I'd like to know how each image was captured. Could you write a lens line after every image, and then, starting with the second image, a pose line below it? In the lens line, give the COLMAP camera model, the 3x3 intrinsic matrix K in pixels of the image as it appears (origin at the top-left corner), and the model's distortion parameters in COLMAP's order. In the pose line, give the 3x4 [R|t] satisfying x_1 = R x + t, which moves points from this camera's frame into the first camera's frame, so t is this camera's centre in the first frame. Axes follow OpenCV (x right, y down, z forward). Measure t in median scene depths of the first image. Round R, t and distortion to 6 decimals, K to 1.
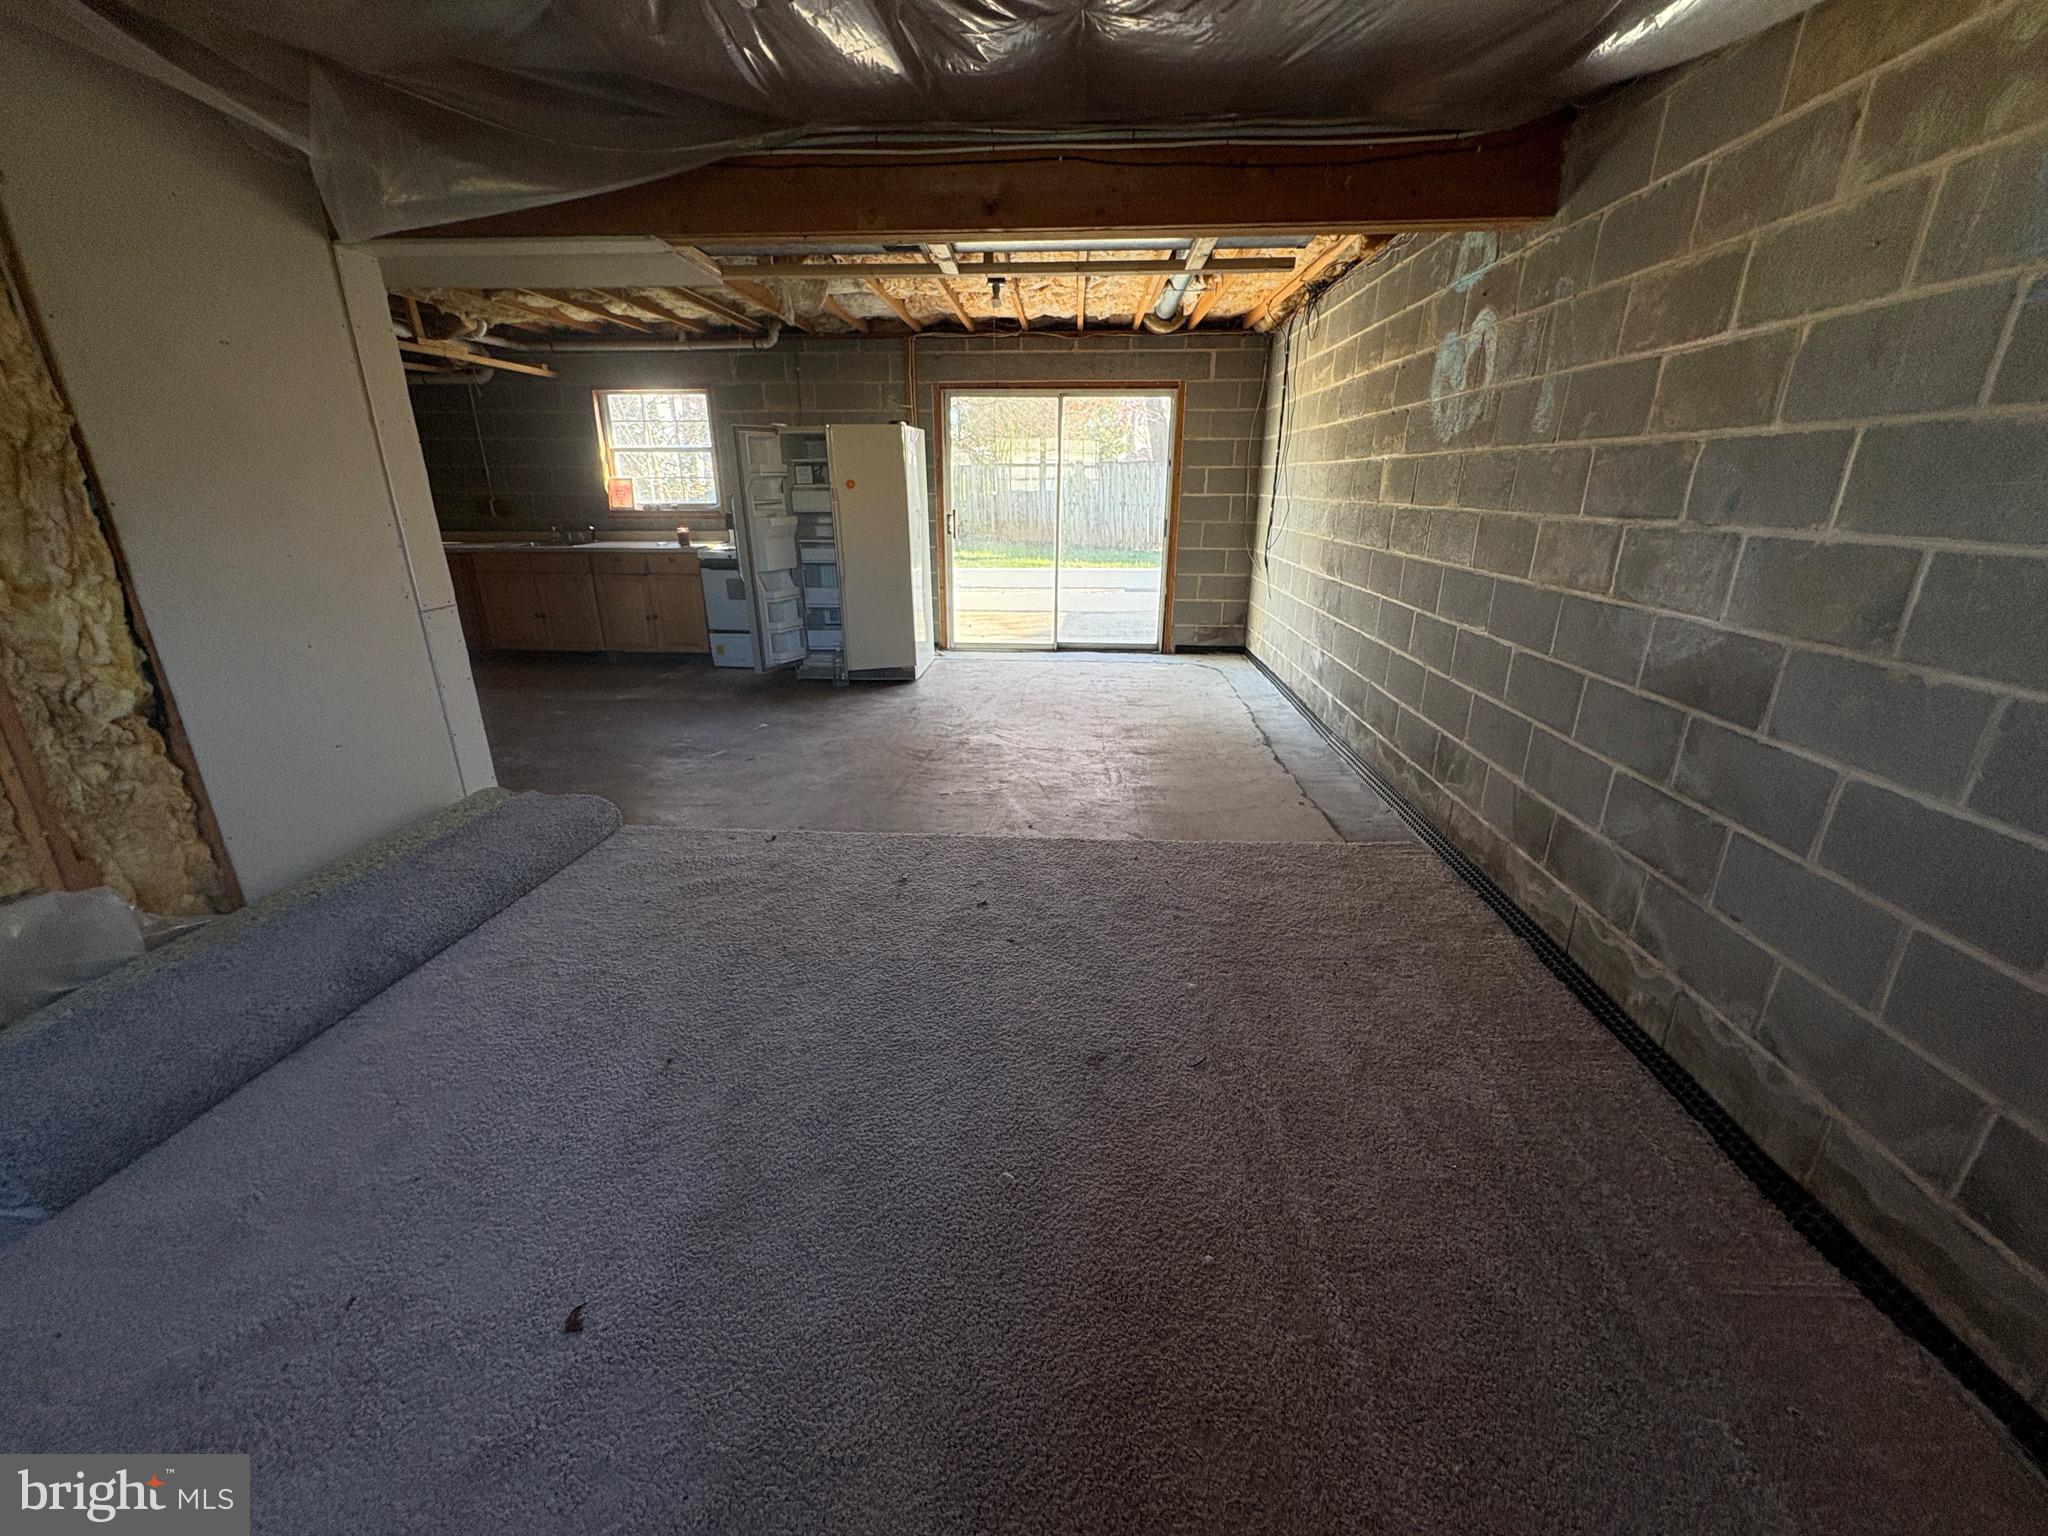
lens RADIAL K [[809.6, 0, 1023.0], [0, 809.6, 763.9], [0, 0, 1]] dist [-0.000859, -0.000174]
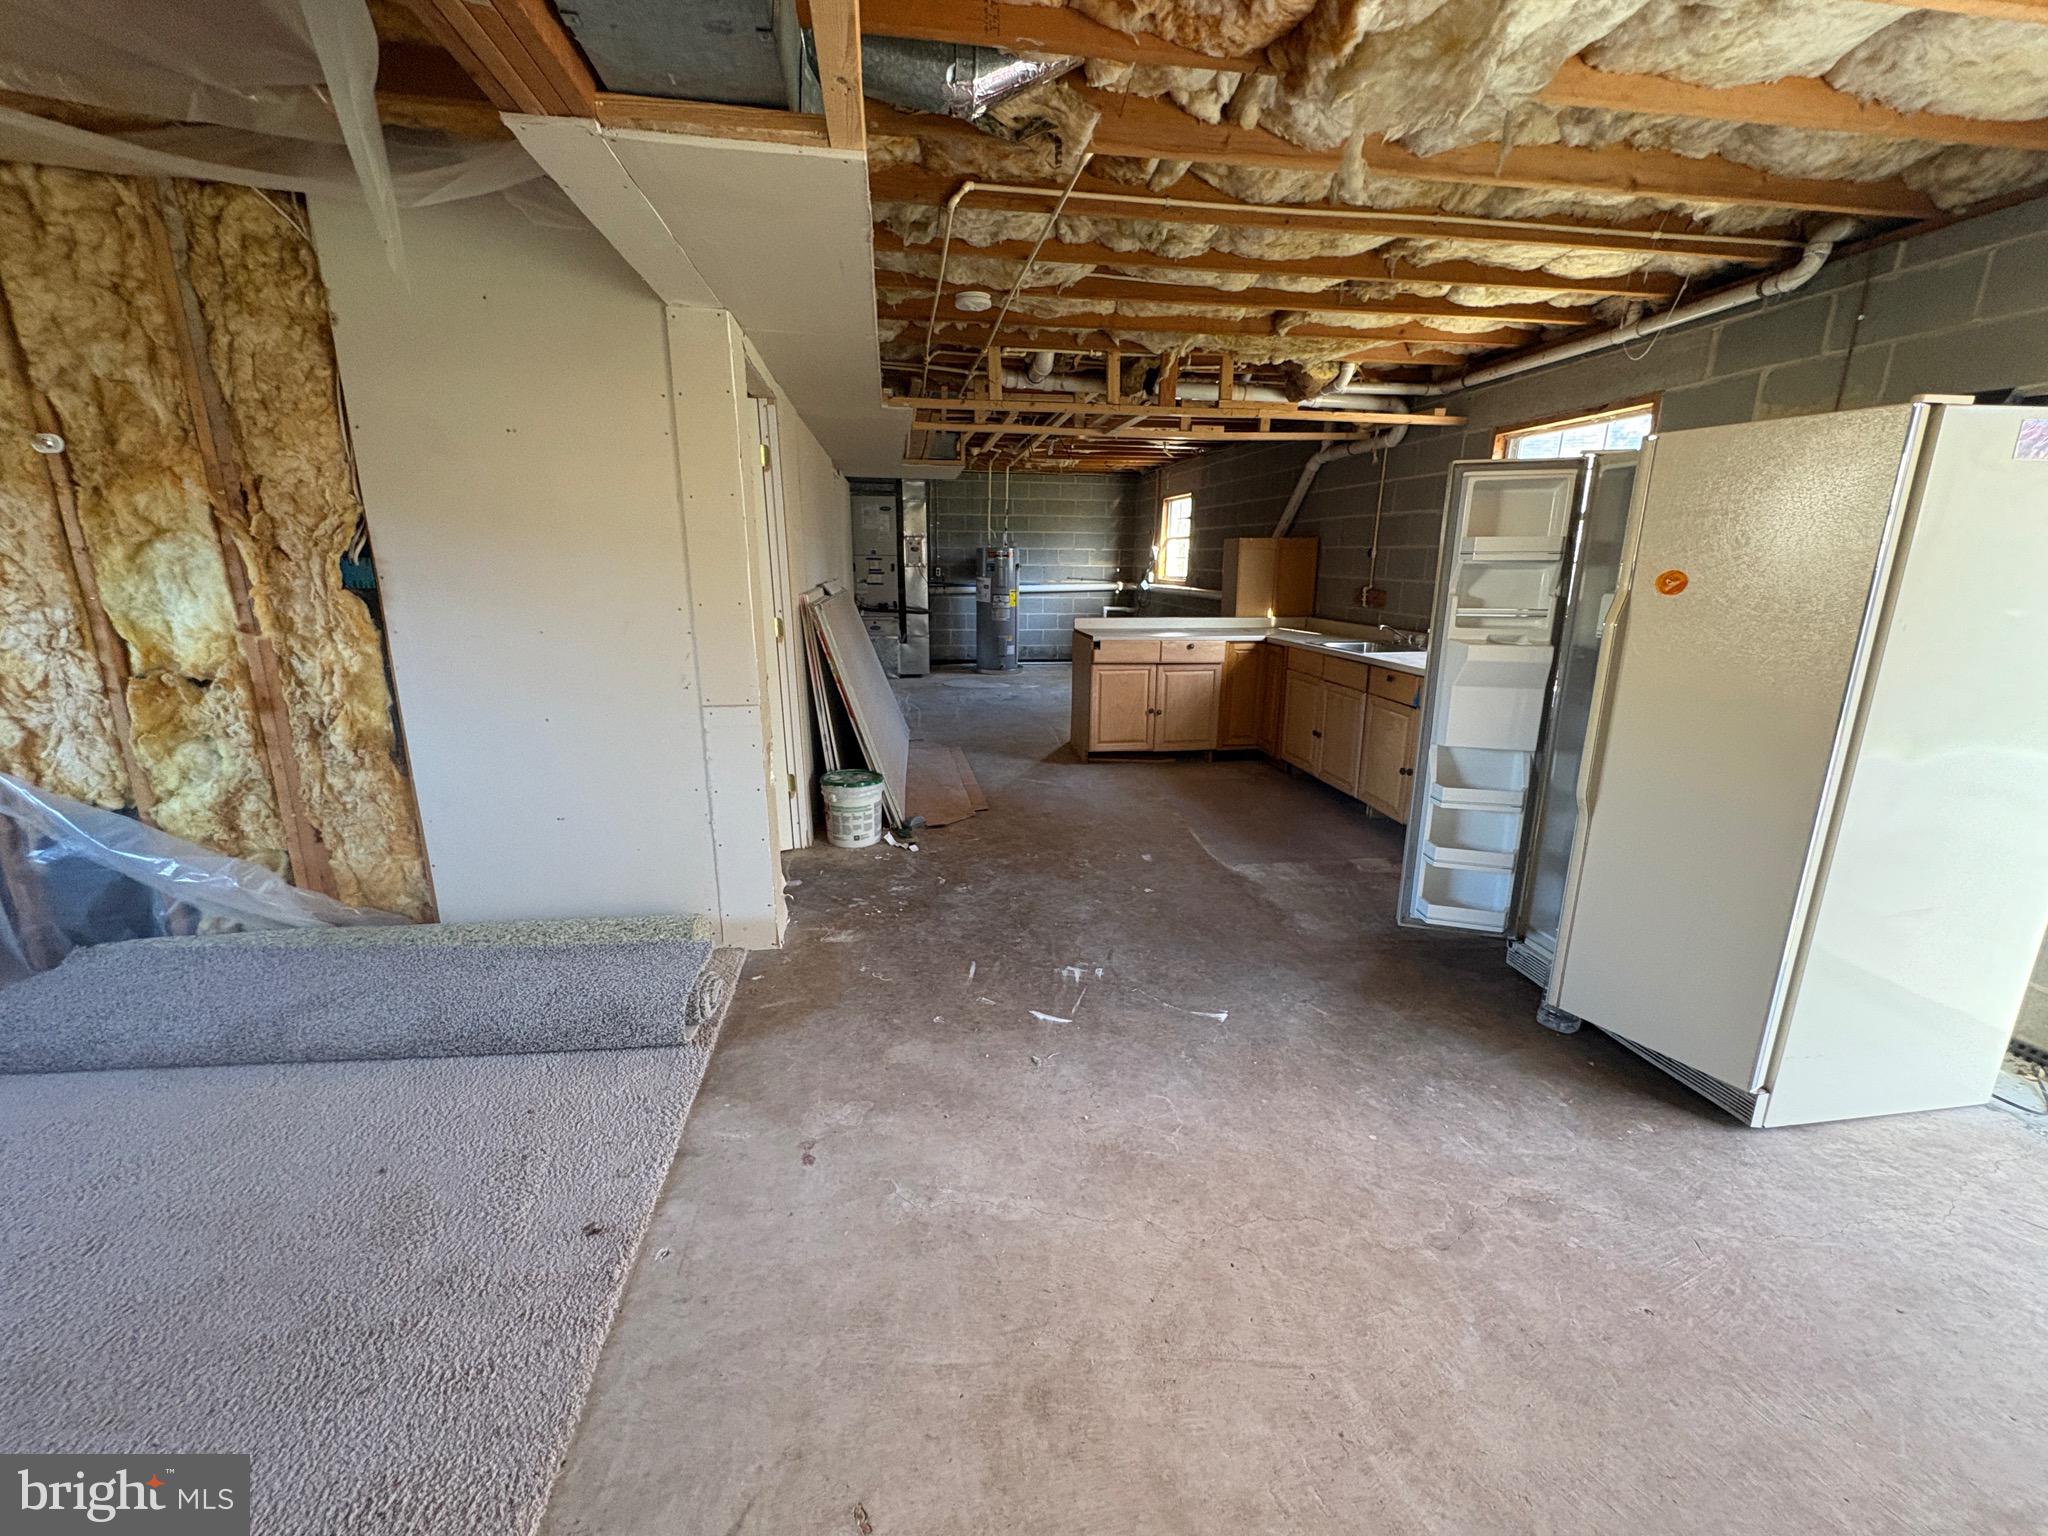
lens RADIAL K [[809.6, 0, 1023.0], [0, 809.6, 763.9], [0, 0, 1]] dist [-0.000859, -0.000174]
pose [[0.210250, 0.245426, -0.946341, 0.096740], [-0.332472, 0.928234, 0.166864, -0.209536], [0.919379, 0.279549, 0.276759, 0.584269]]
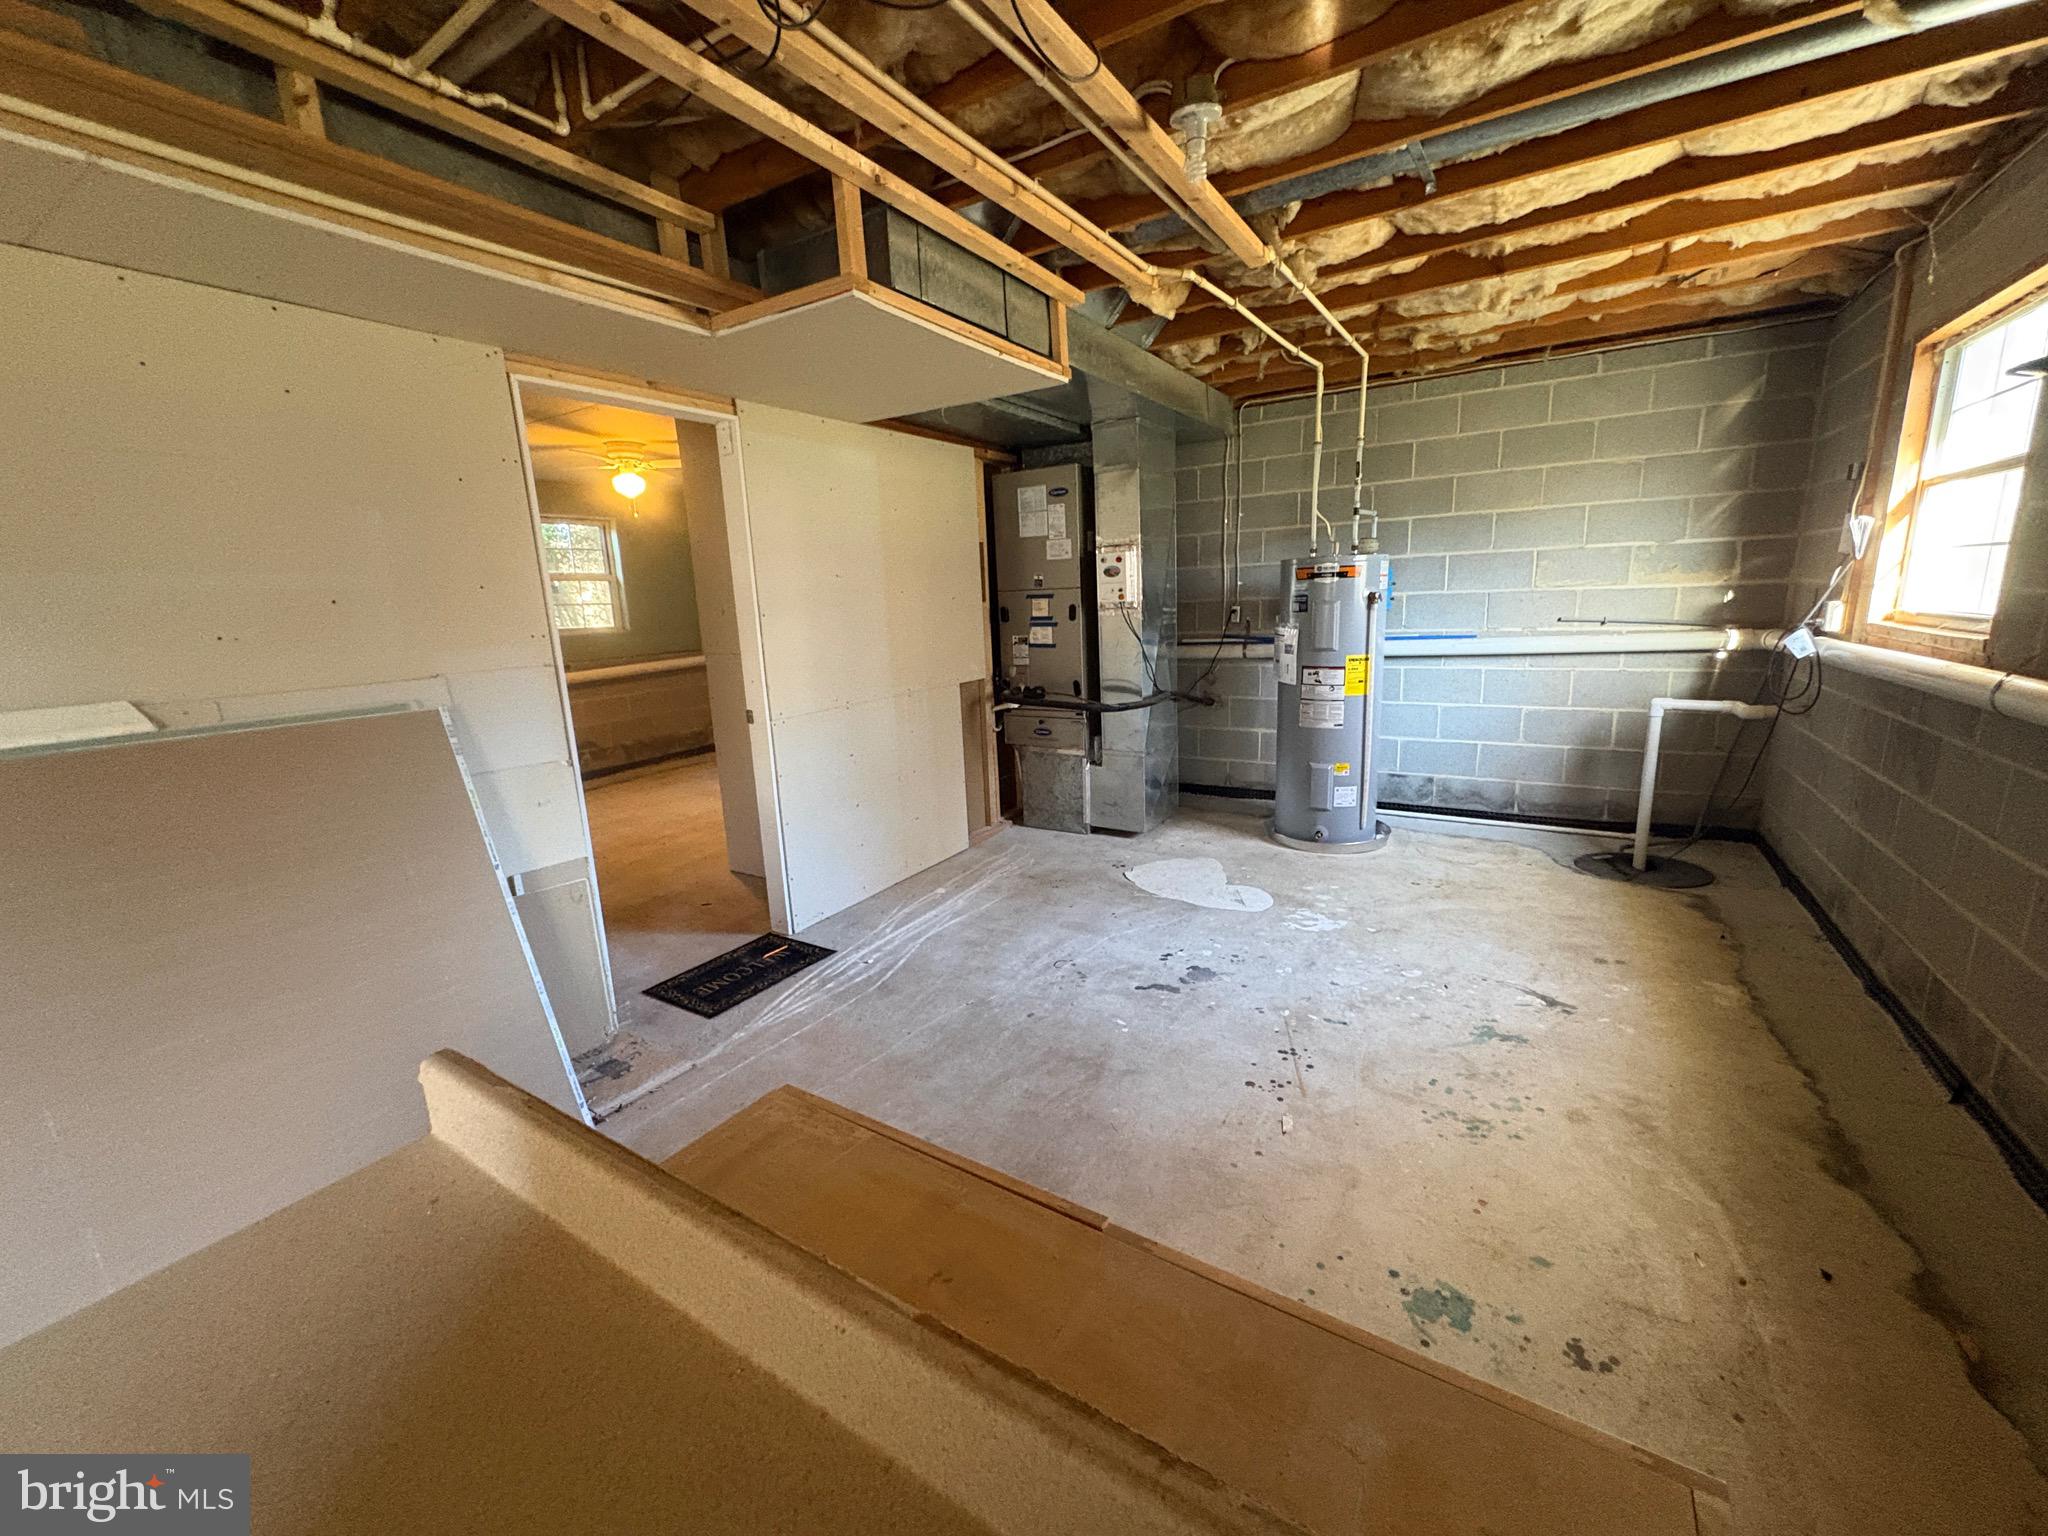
lens RADIAL K [[820.5, 0, 1024.0], [0, 820.5, 768.0], [0, 0, 1]] dist [-0.001388, -0.000033]
pose [[-0.482173, 0.201806, -0.852516, -0.848046], [-0.252656, 0.899729, 0.355882, -0.351260], [0.838853, 0.386990, -0.382838, 1.002888]]
